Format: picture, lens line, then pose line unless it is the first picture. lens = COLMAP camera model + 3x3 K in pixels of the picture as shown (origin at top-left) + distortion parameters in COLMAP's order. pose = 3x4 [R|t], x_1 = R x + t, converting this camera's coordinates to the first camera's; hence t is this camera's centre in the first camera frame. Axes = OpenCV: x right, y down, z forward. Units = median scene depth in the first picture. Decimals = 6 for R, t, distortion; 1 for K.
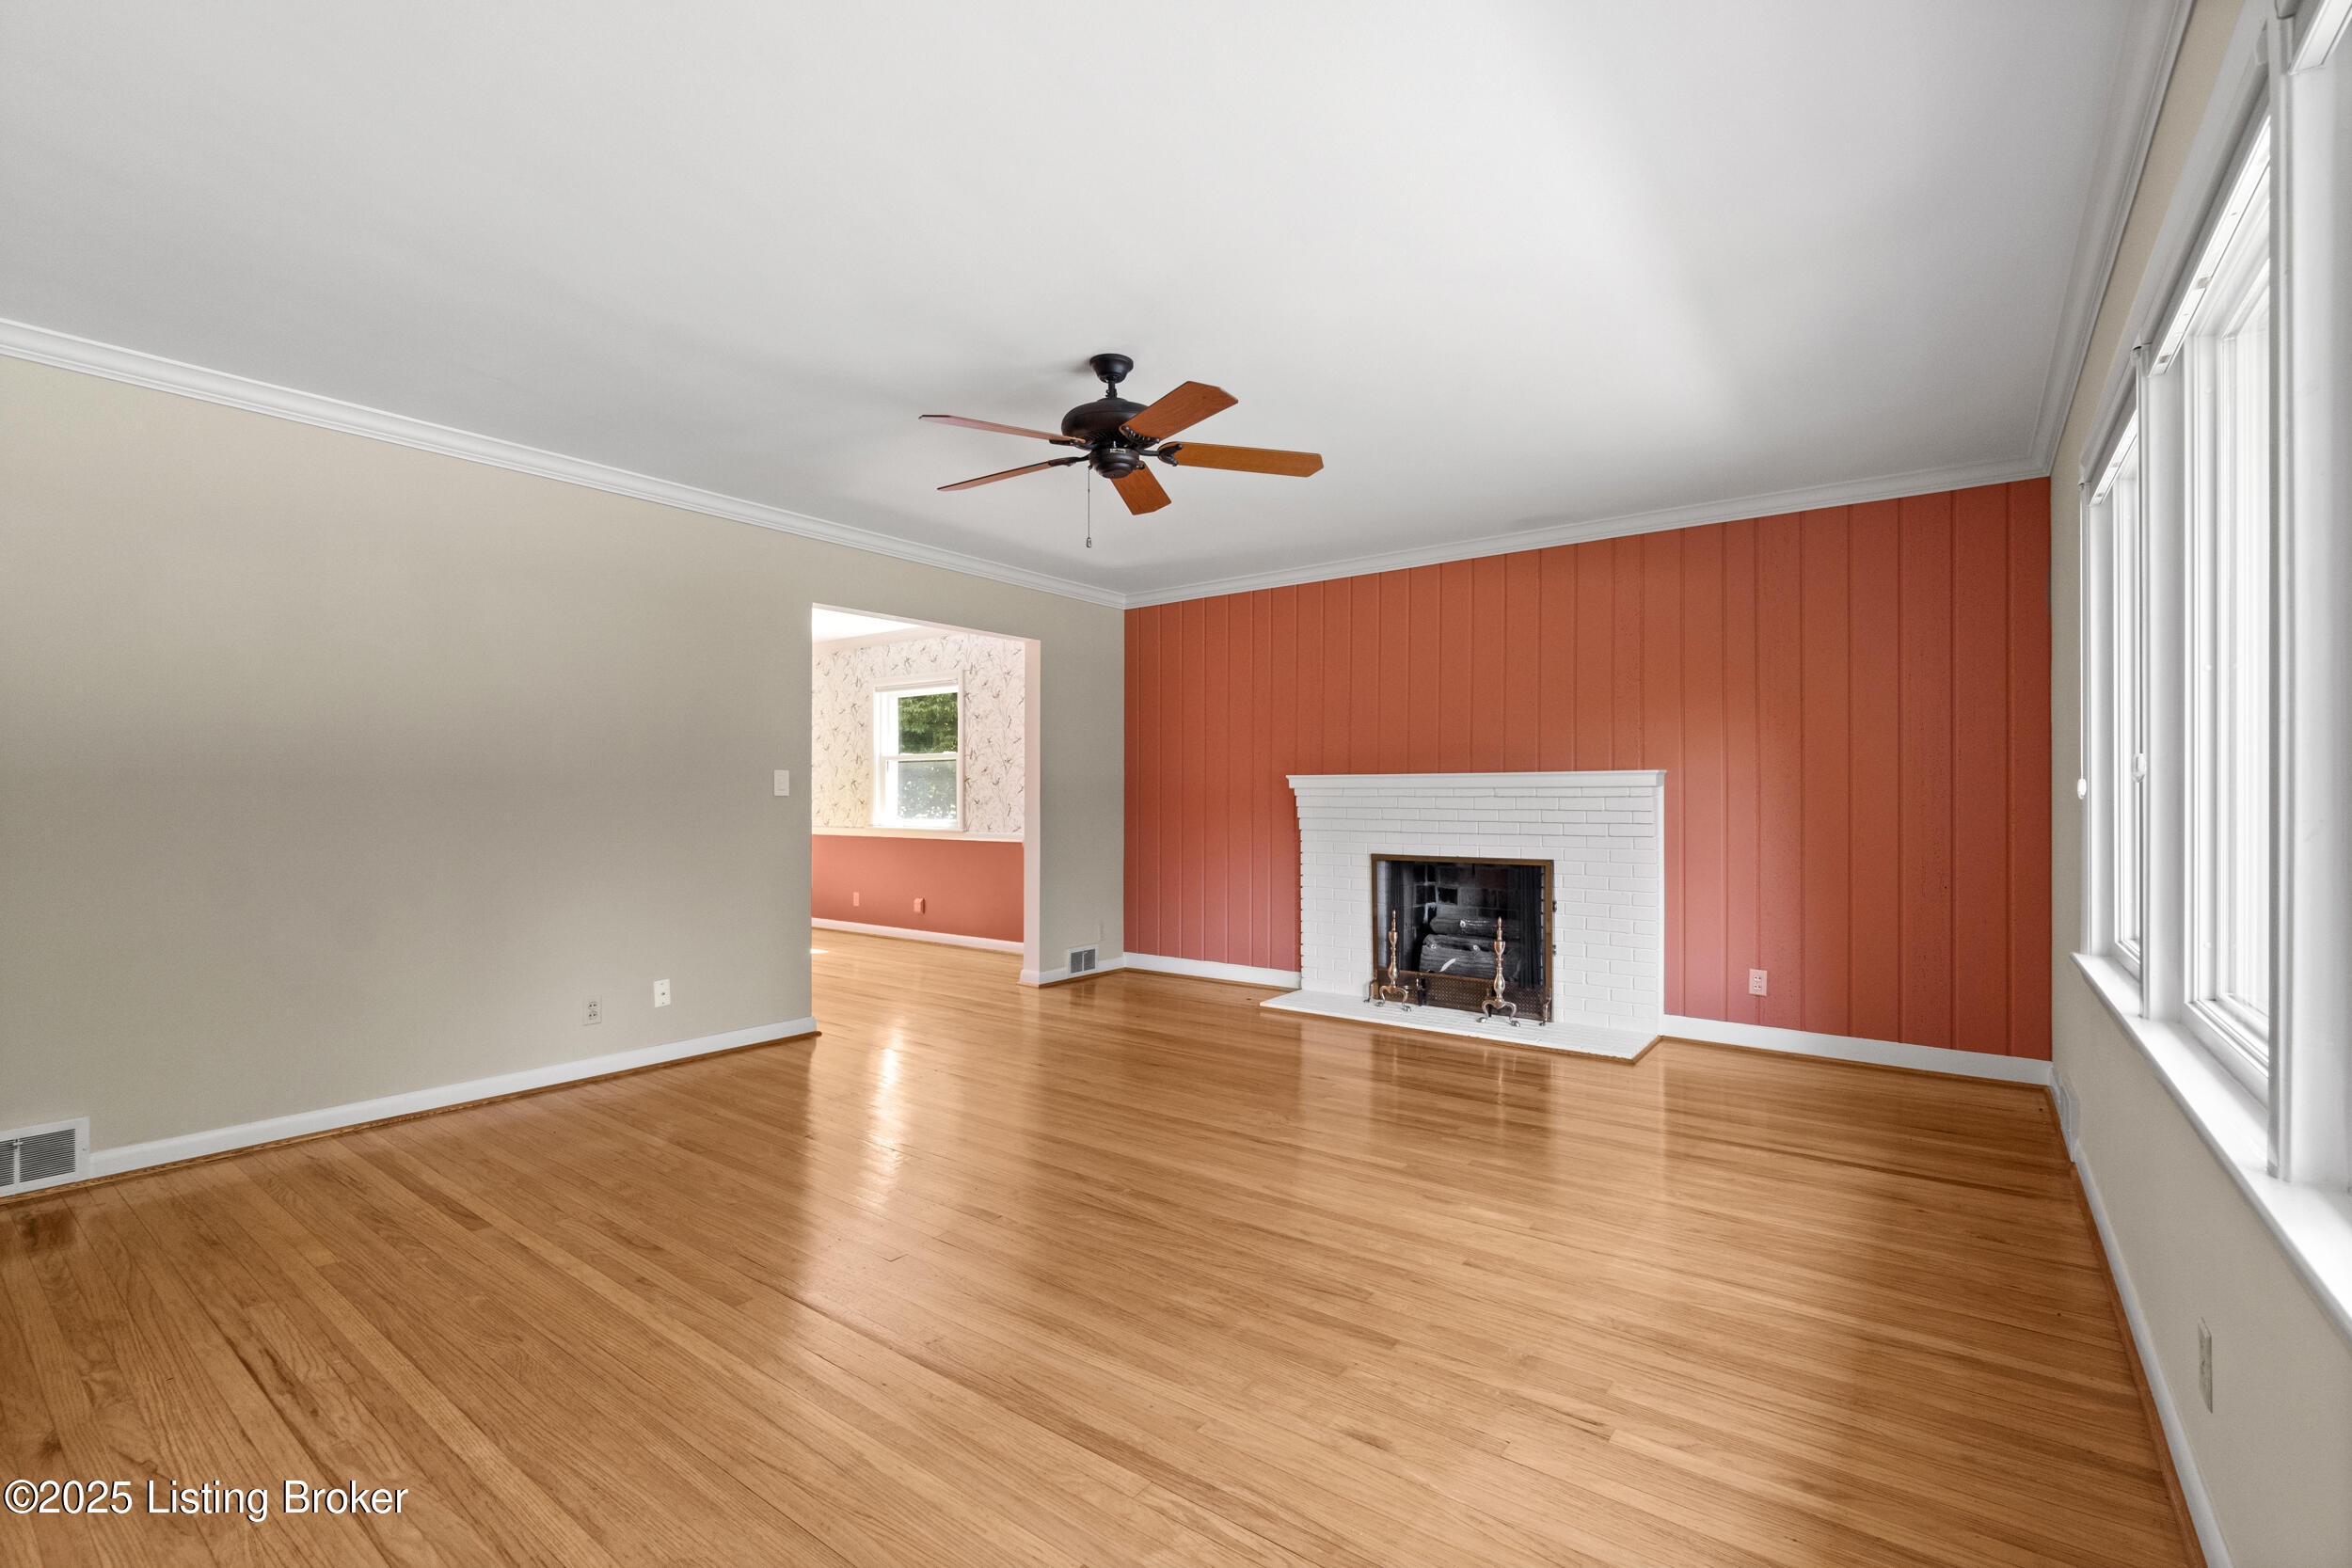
lens RADIAL K [[1031.0, 0, 1176.0], [0, 1031.0, 784.0], [0, 0, 1]] dist [0.002256, 0.000180]
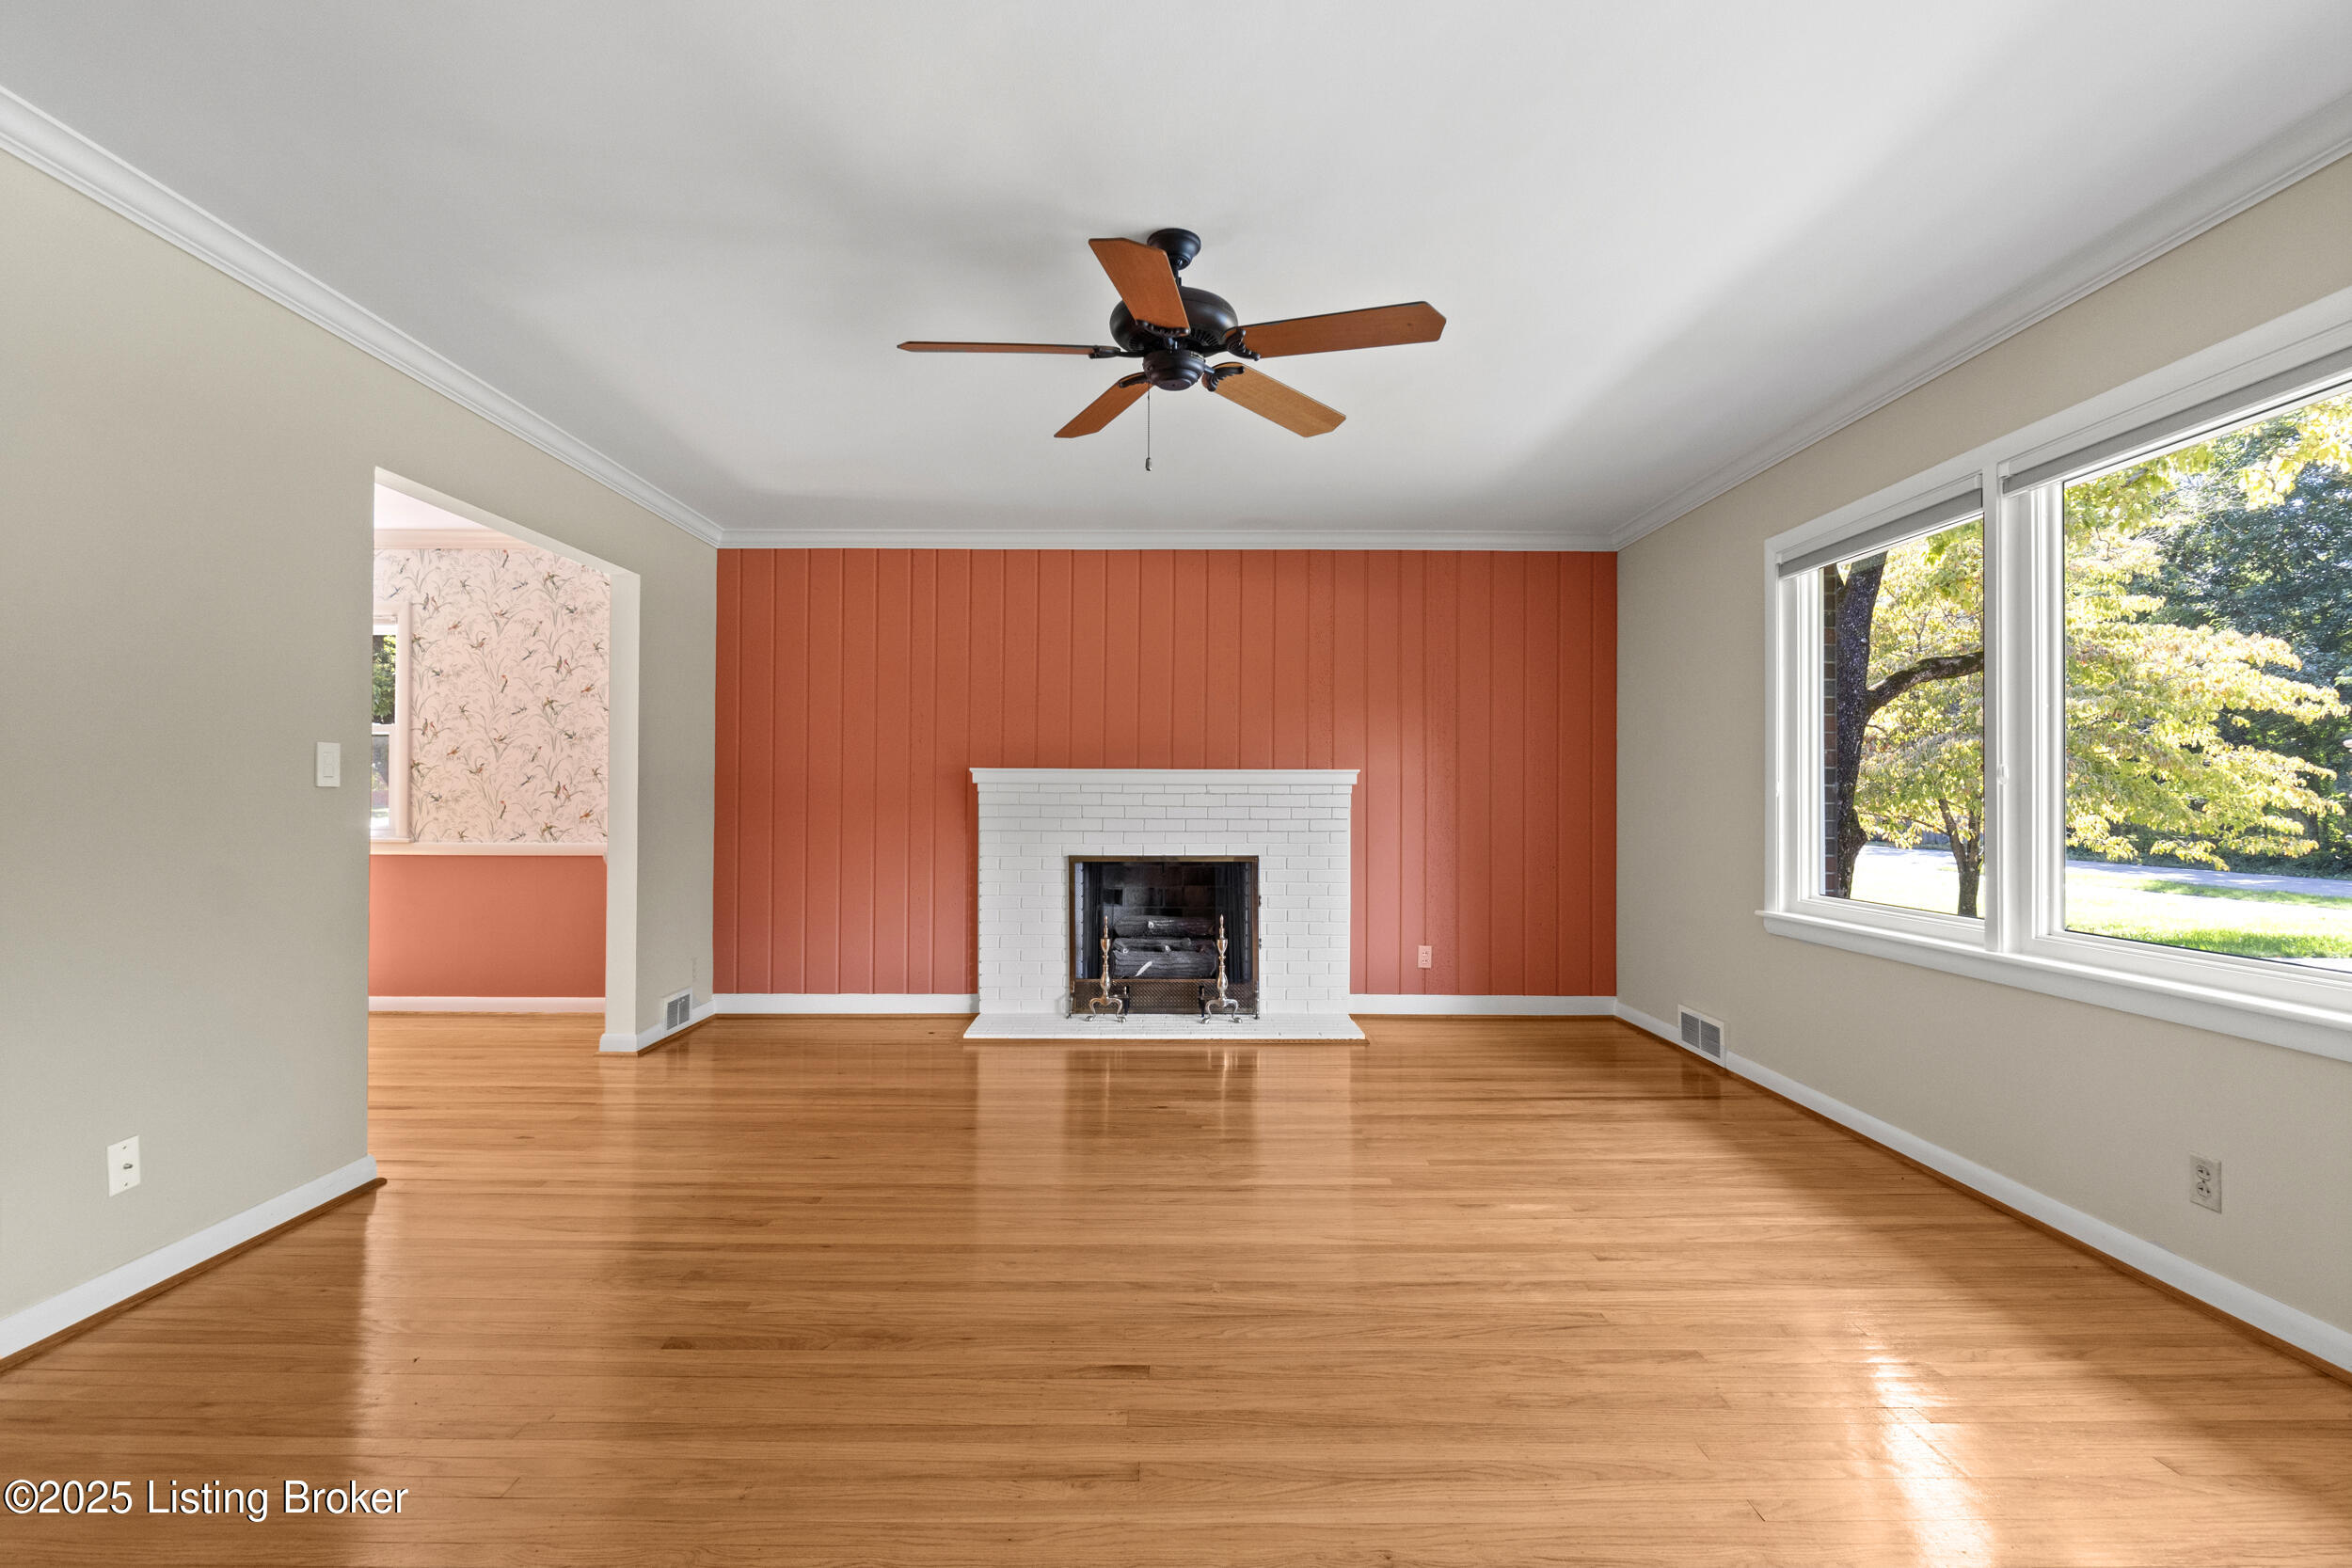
lens RADIAL K [[1054.3, 0, 1175.9], [0, 1054.3, 790.5], [0, 0, 1]] dist [-0.003353, -0.000241]
pose [[0.795195, 0.005807, 0.606327, -0.333587], [-0.011681, 0.999915, 0.005742, 0.003827], [-0.606242, -0.011649, 0.795195, 0.219117]]
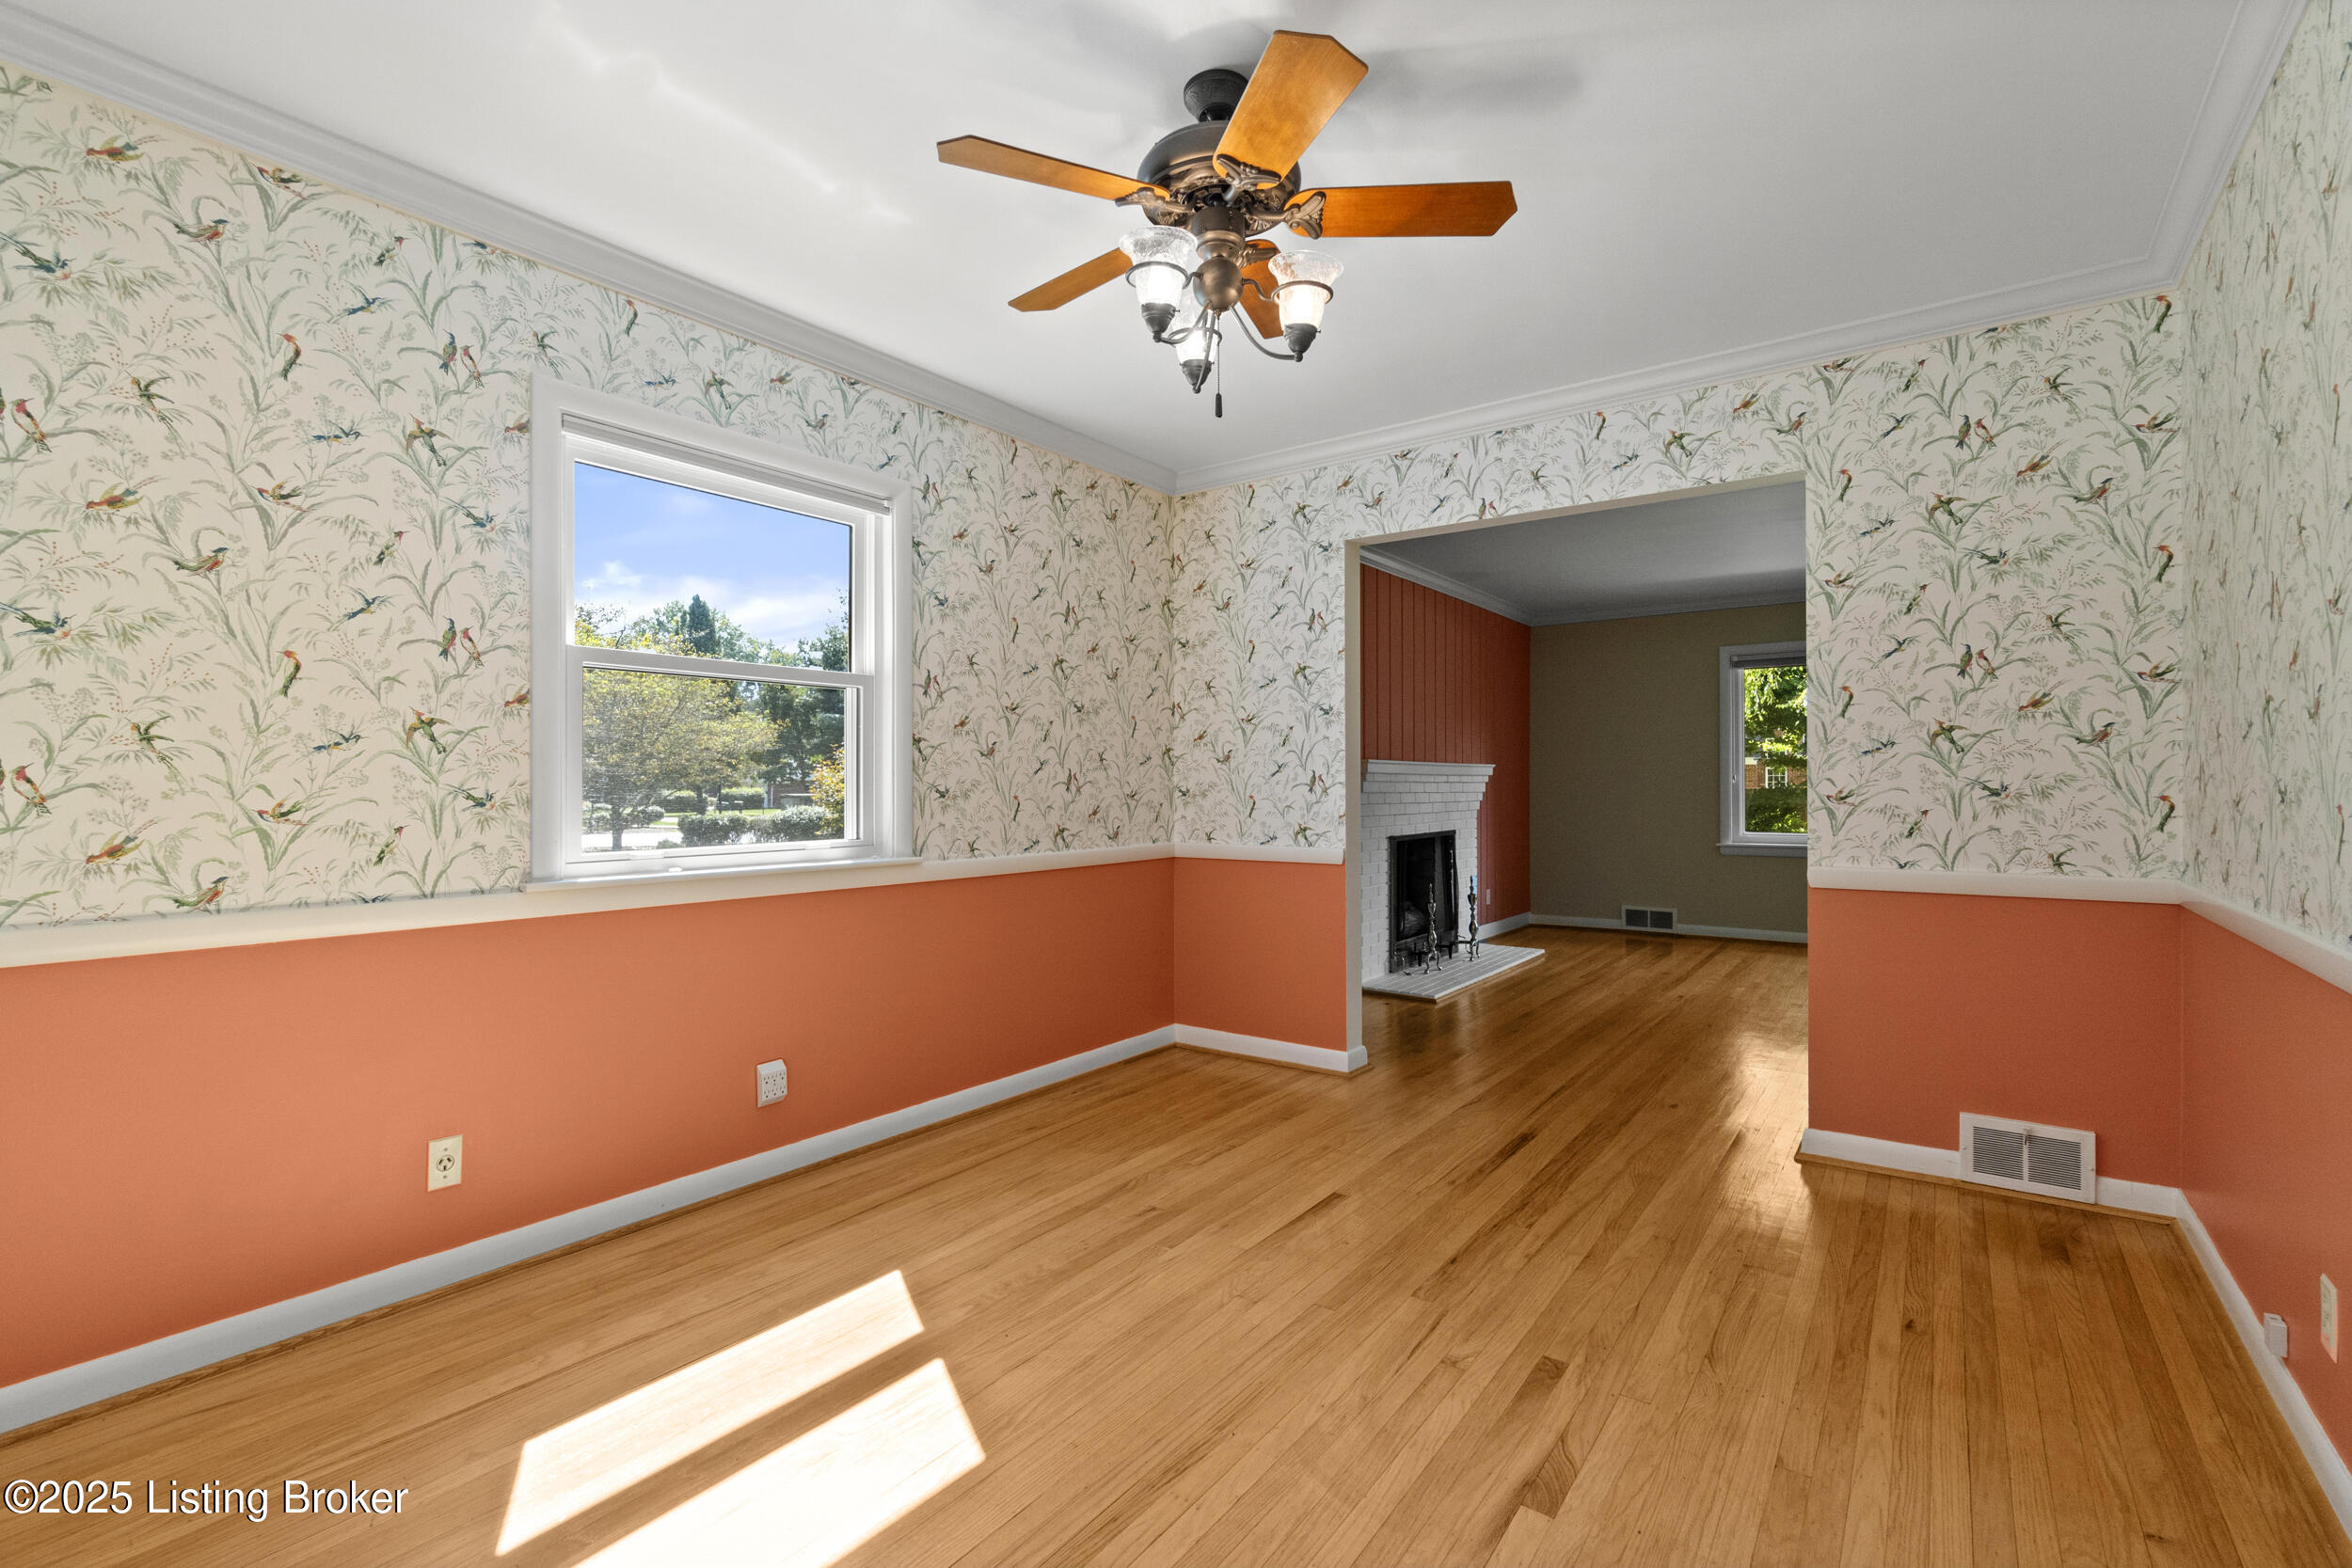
lens RADIAL K [[1031.0, 0, 1176.0], [0, 1031.0, 784.0], [0, 0, 1]] dist [0.002256, 0.000180]
pose [[-0.010074, 0.004137, 0.999941, -1.067596], [-0.008300, 0.999957, -0.004221, 0.024039], [-0.999915, -0.008343, -0.010039, 1.500582]]
